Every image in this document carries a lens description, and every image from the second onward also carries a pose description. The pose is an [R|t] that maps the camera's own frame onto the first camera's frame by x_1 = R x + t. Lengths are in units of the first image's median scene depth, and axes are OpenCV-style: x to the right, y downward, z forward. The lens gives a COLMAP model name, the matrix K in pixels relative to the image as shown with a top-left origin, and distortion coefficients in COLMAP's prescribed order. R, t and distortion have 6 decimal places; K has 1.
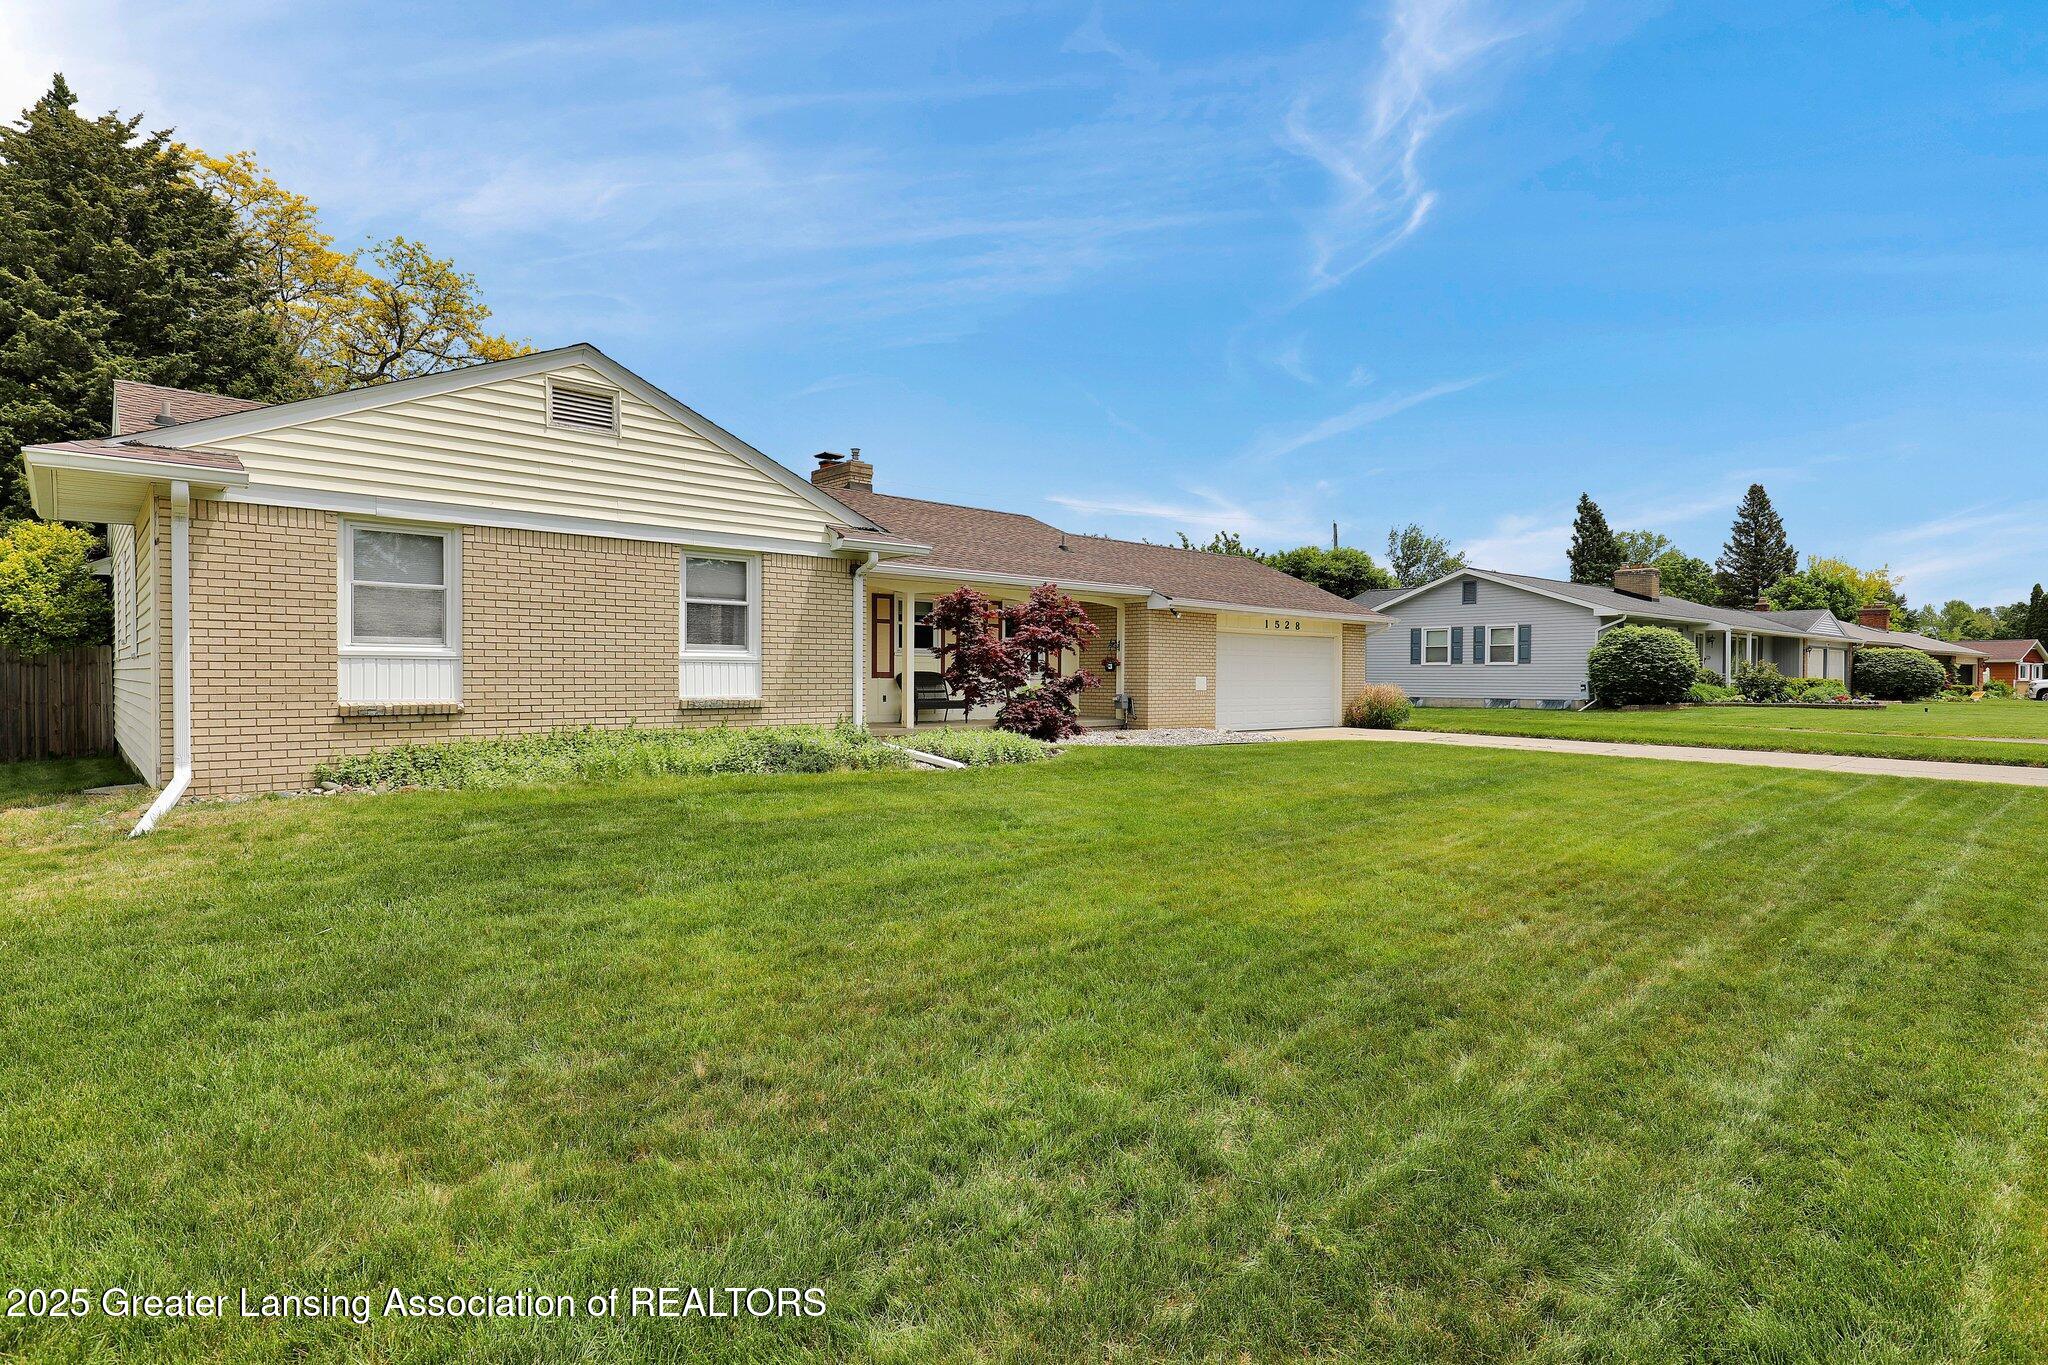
lens RADIAL K [[1036.5, 0, 1032.1], [0, 1036.5, 687.0], [0, 0, 1]] dist [0.000129, -0.000431]
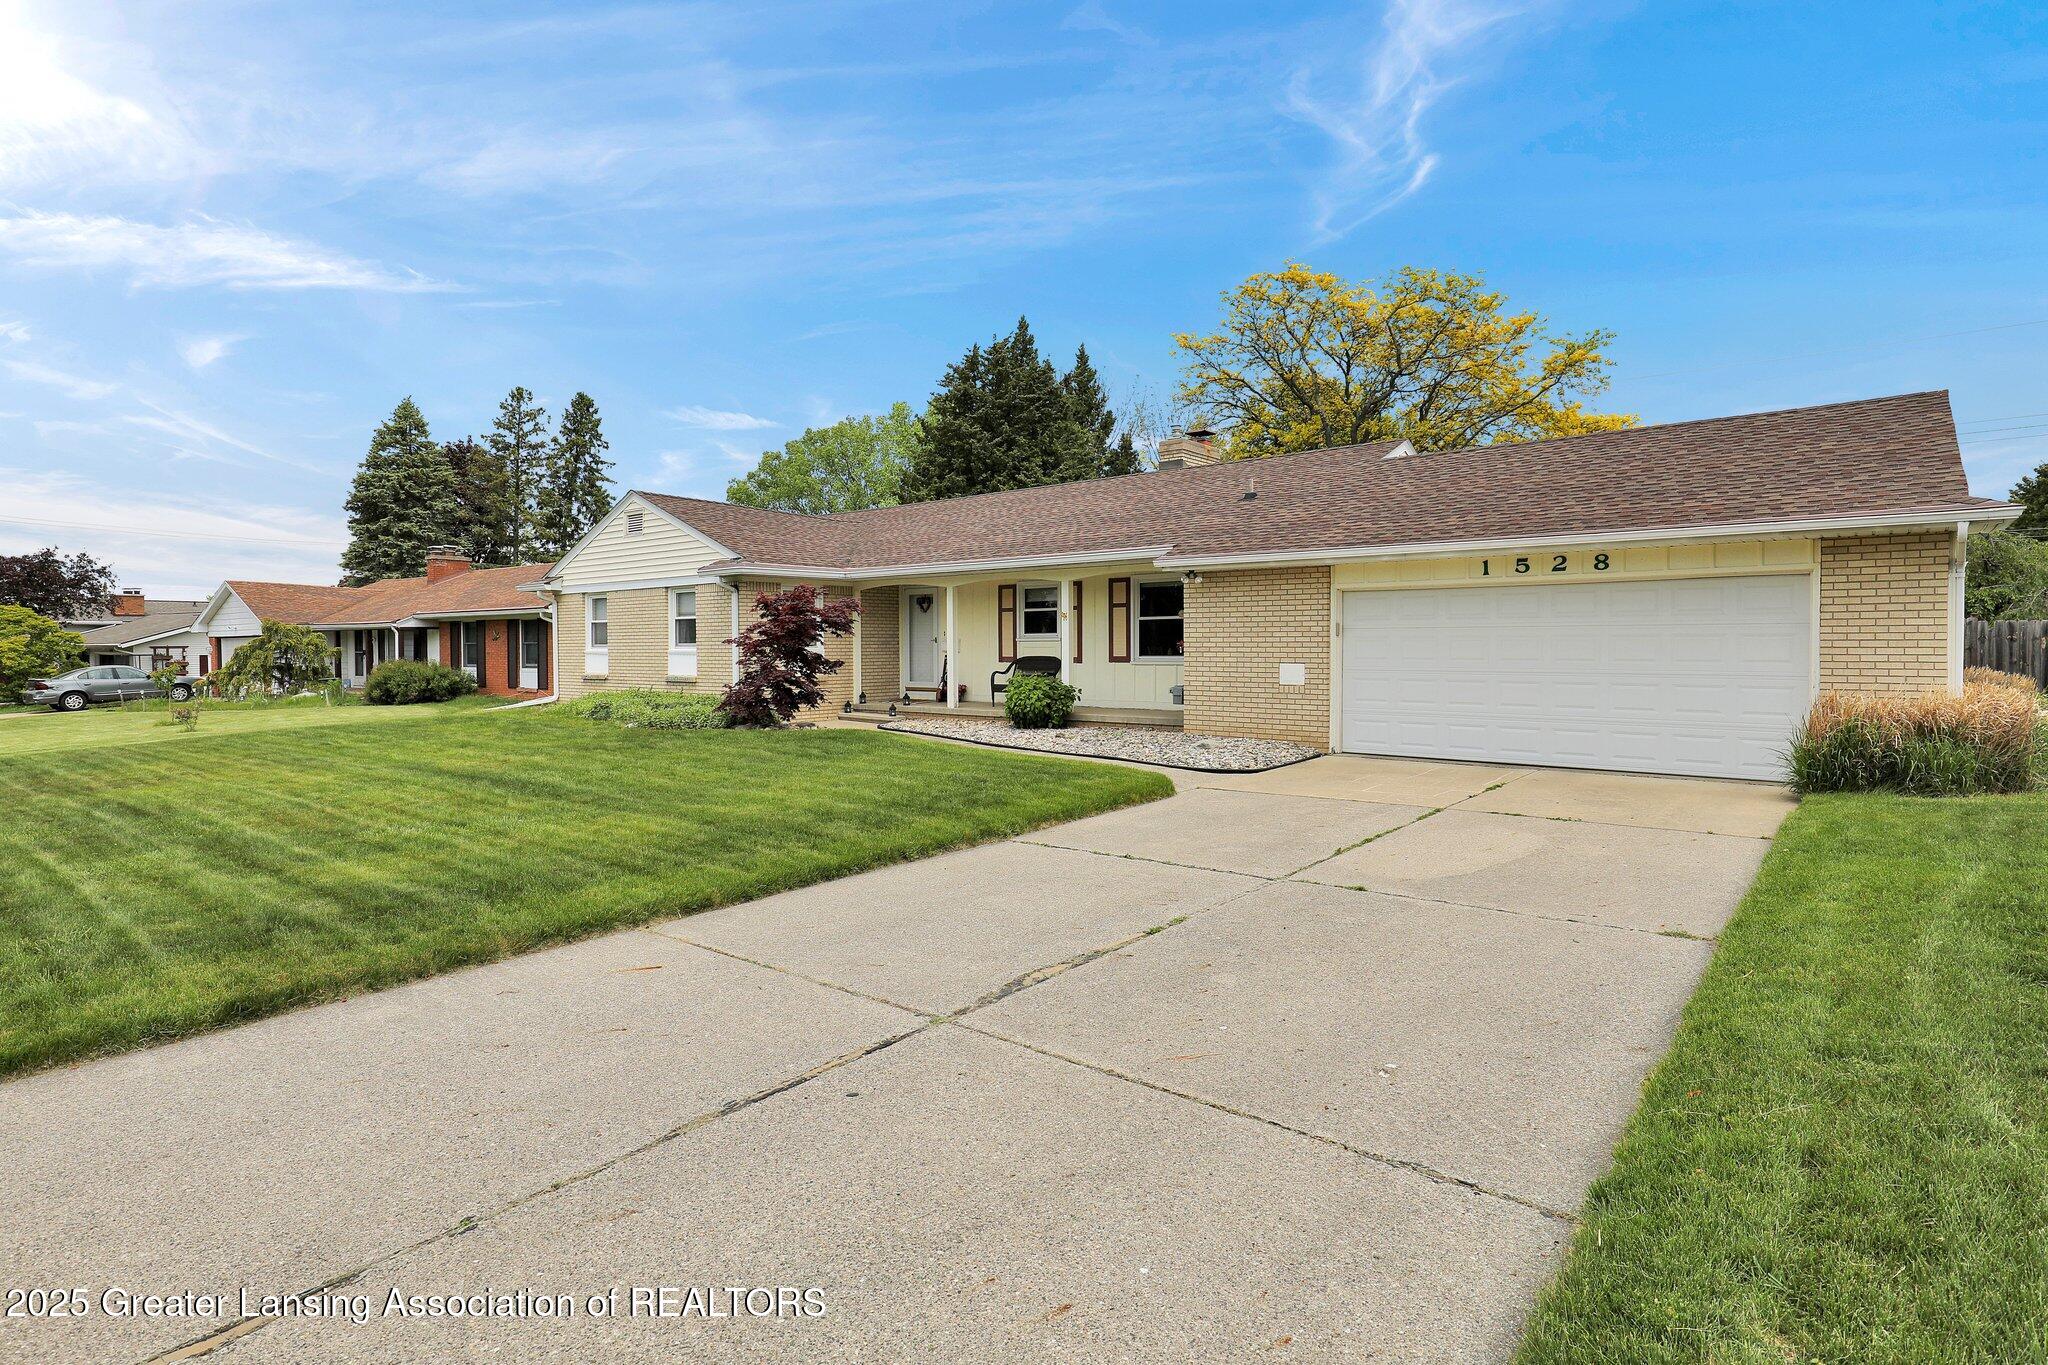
lens RADIAL K [[1051.4, 0, 1018.7], [0, 1051.4, 671.7], [0, 0, 1]] dist [0.002144, 0.000807]
pose [[0.118783, 0.016386, -0.992785, 1.431714], [-0.006678, 0.999854, 0.015704, -0.025456], [0.992898, 0.004765, 0.118875, 1.330507]]
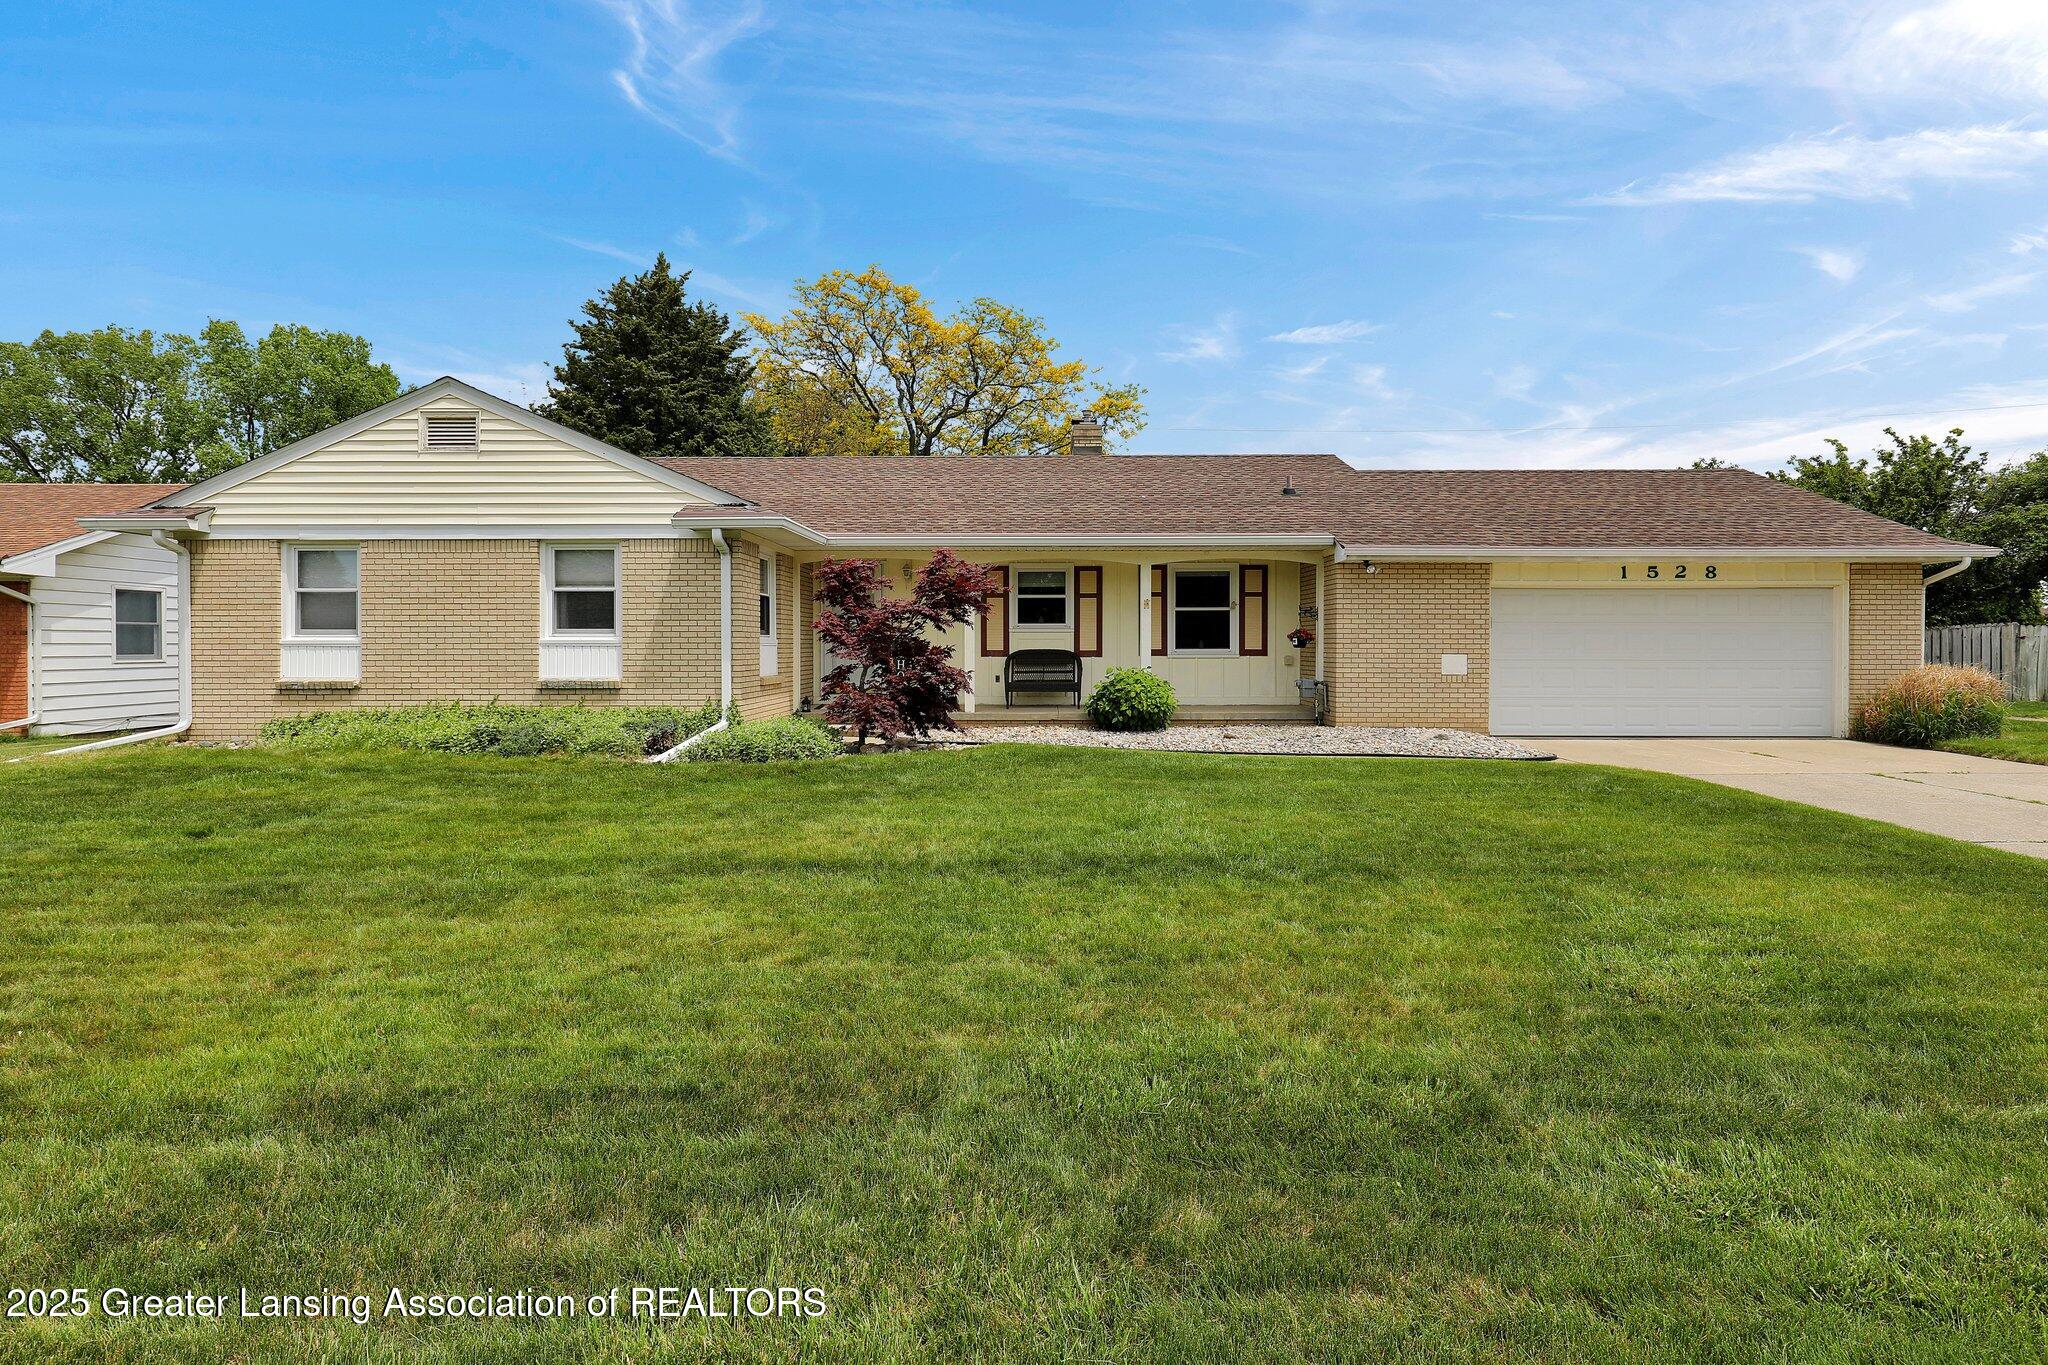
lens RADIAL K [[990.7, 0, 1035.4], [0, 990.7, 649.8], [0, 0, 1]] dist [-0.003345, 0.000183]
pose [[0.722328, -0.003351, -0.691542, 0.743838], [-0.003348, 0.999960, -0.008342, -0.012278], [0.691542, 0.008341, 0.722288, 0.585102]]
